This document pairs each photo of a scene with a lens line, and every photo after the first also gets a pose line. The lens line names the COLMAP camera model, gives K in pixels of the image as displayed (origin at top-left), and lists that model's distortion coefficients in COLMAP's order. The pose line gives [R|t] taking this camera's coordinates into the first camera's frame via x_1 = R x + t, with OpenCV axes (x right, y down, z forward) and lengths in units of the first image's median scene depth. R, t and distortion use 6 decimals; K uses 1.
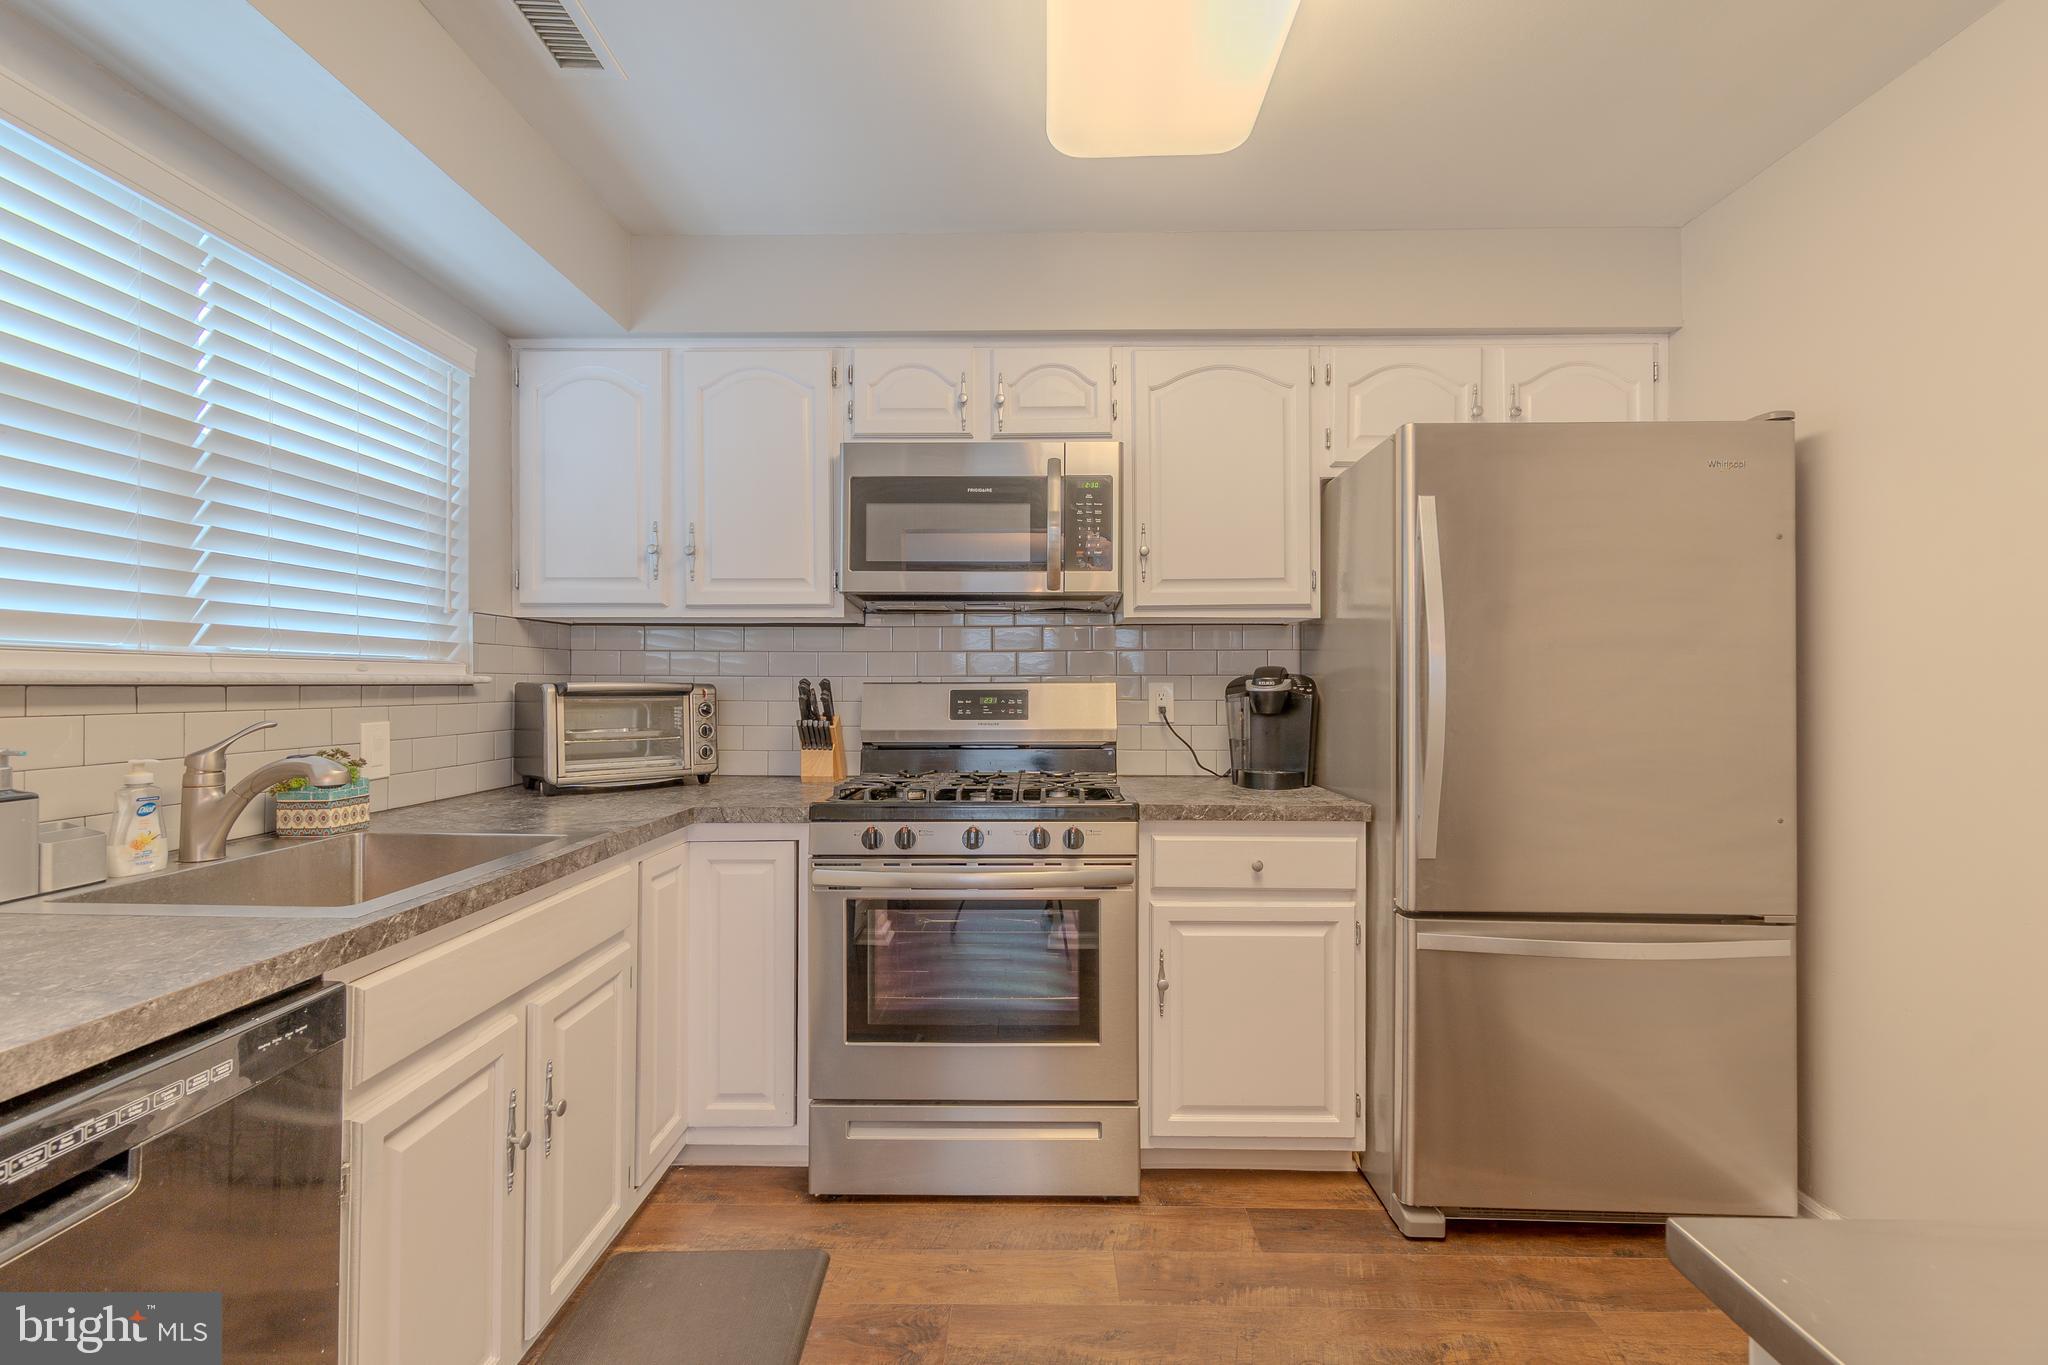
lens RADIAL K [[872.7, 0, 1024.0], [0, 872.7, 682.5], [0, 0, 1]] dist [0.000178, -0.000464]
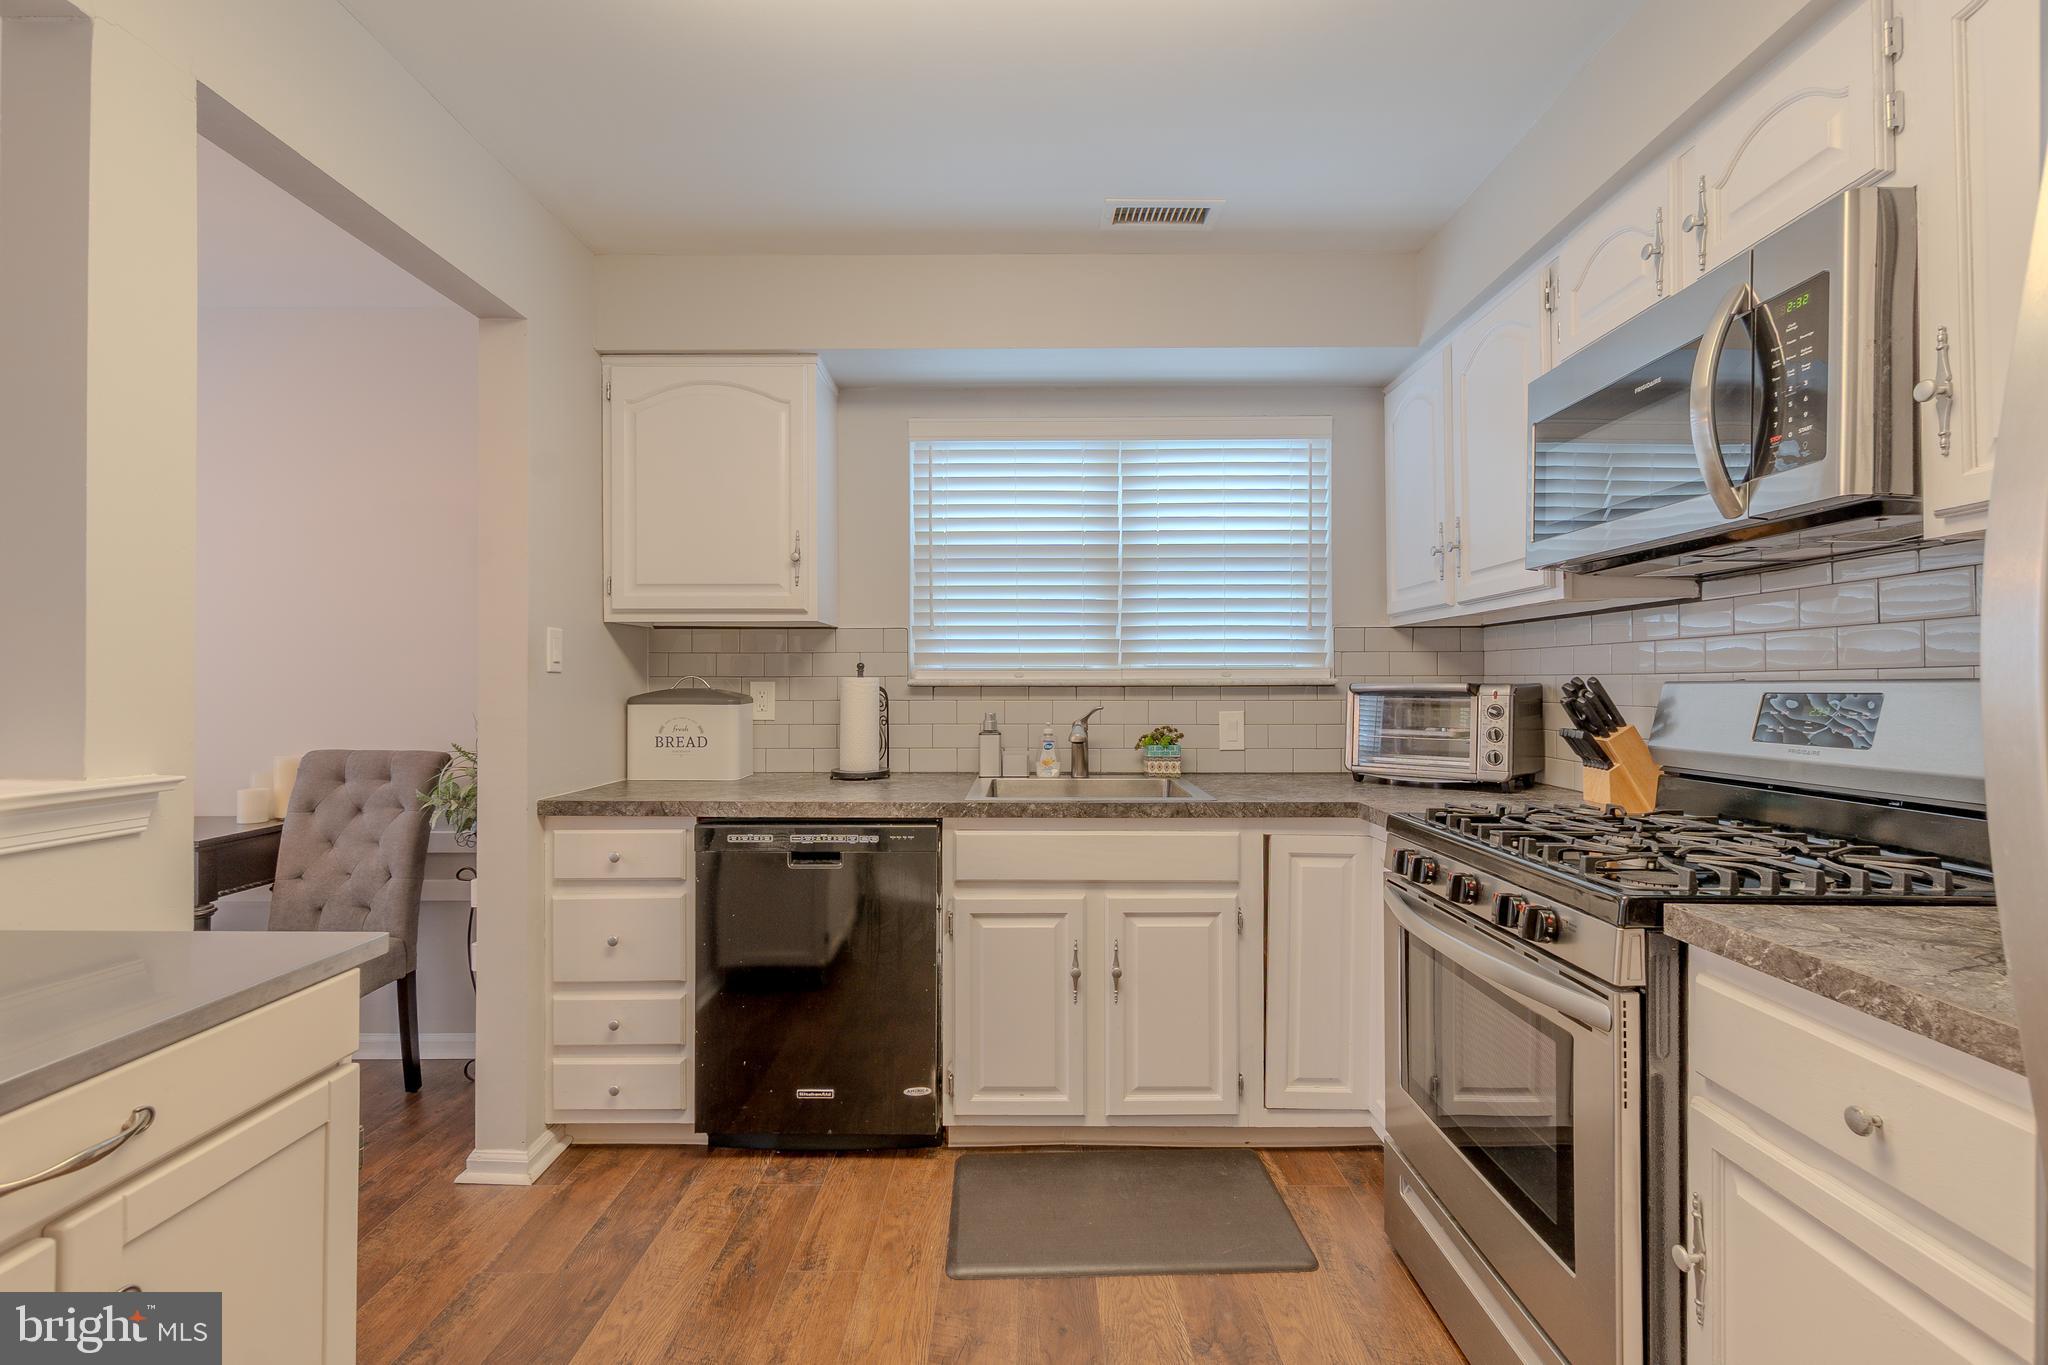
lens RADIAL K [[872.7, 0, 1024.0], [0, 872.7, 682.5], [0, 0, 1]] dist [0.000178, -0.000464]
pose [[0.006324, -0.005206, -0.999966, 0.692847], [0.003599, 0.999980, -0.005183, 0.003240], [0.999974, -0.003566, 0.006342, 0.613897]]
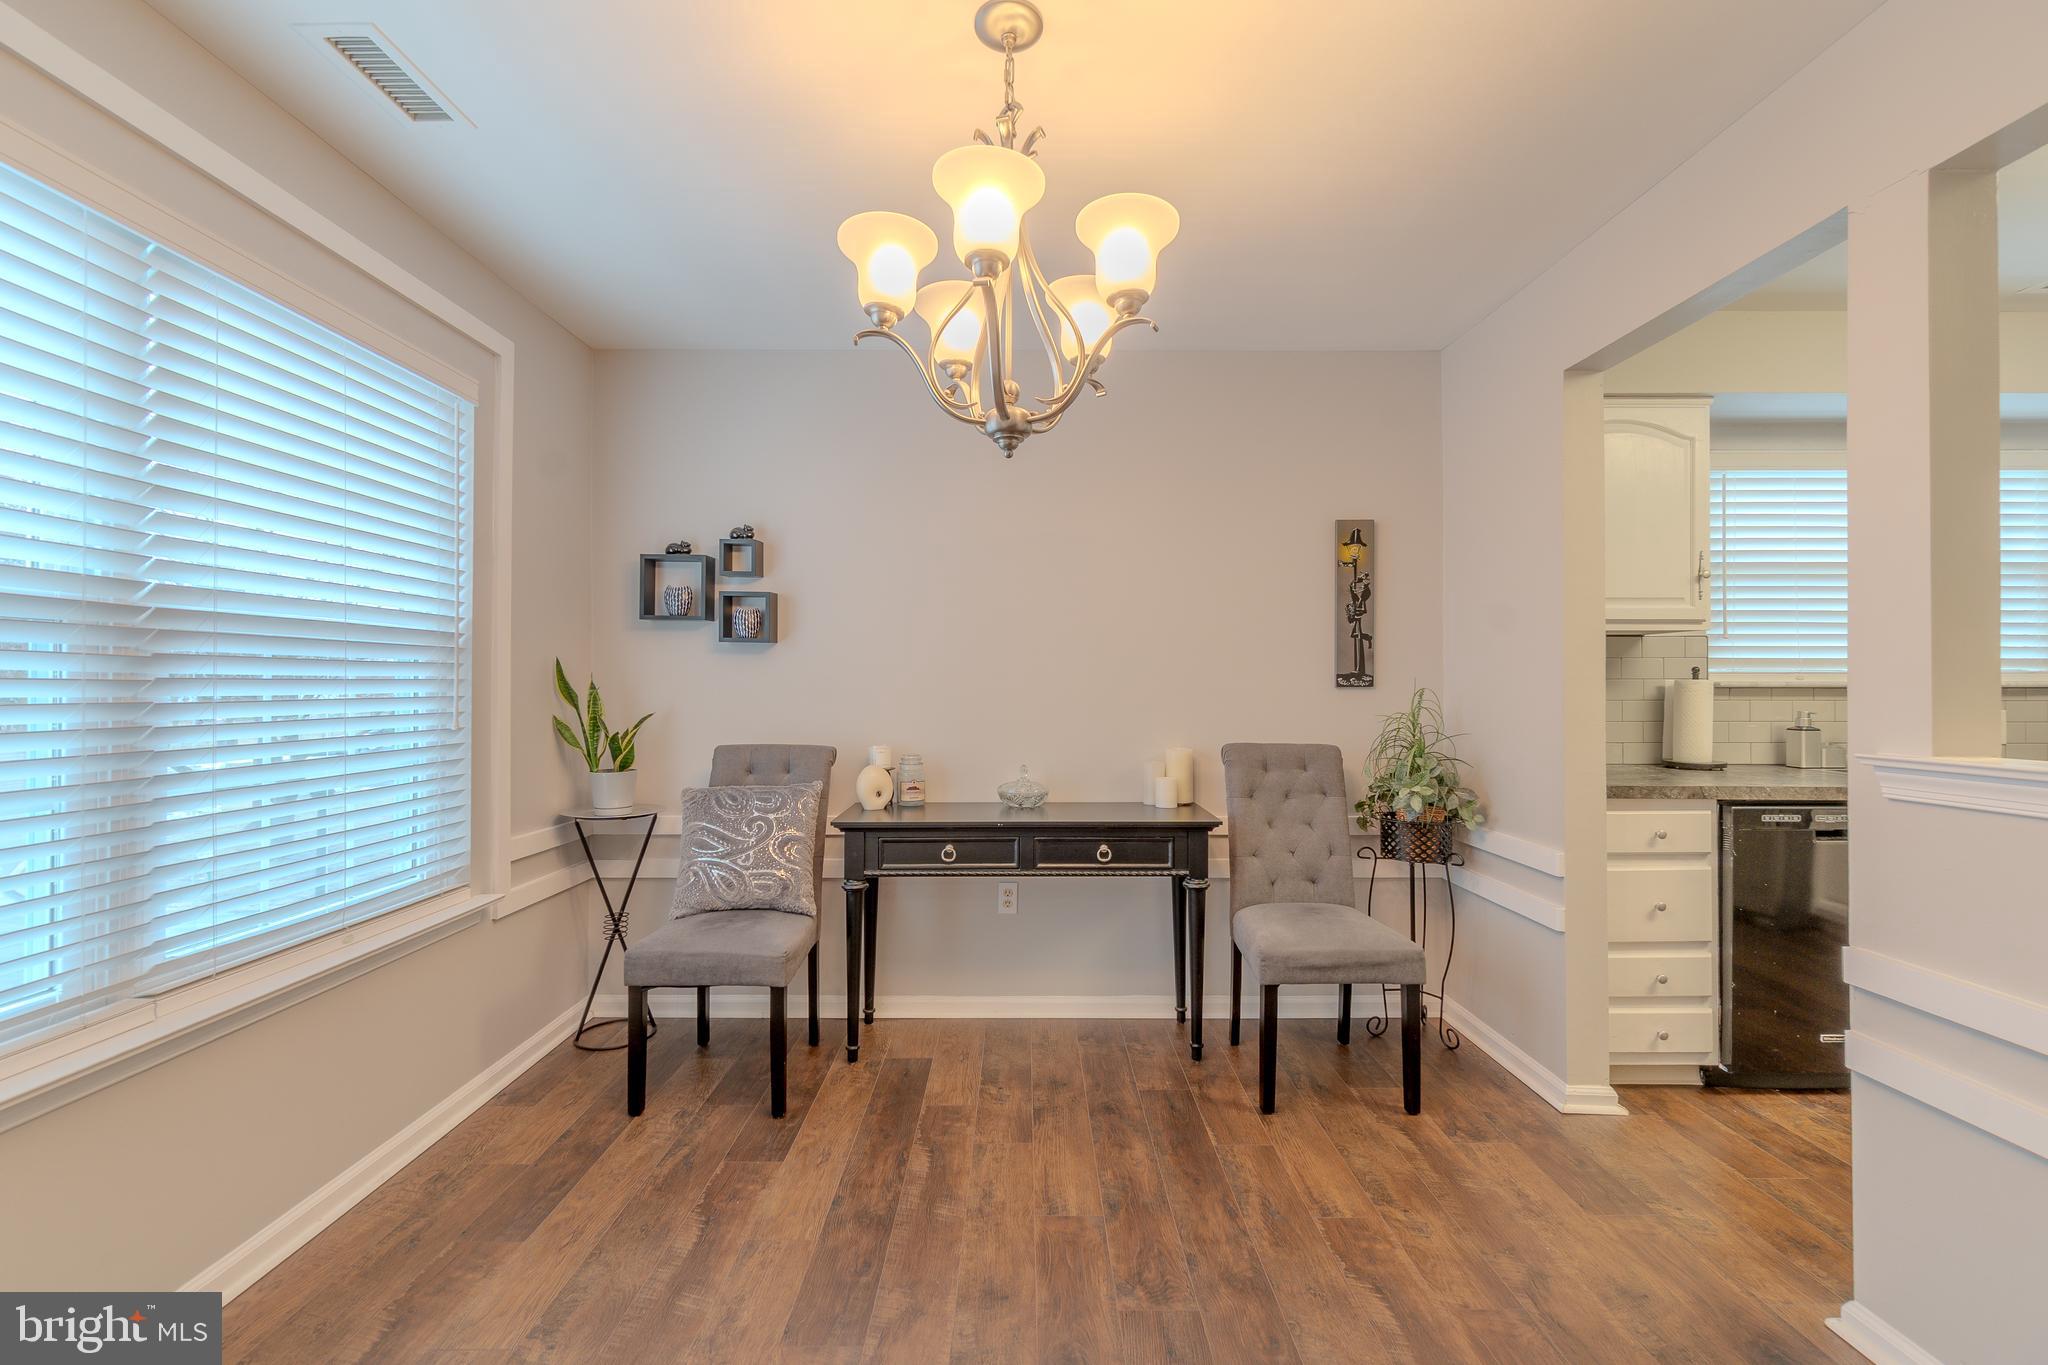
lens RADIAL K [[872.7, 0, 1024.0], [0, 872.7, 682.5], [0, 0, 1]] dist [0.000178, -0.000464]
pose [[0.006464, -0.007064, -0.999954, 0.847011], [0.001639, 0.999974, -0.007054, 0.001345], [0.999978, -0.001593, 0.006476, -0.720923]]
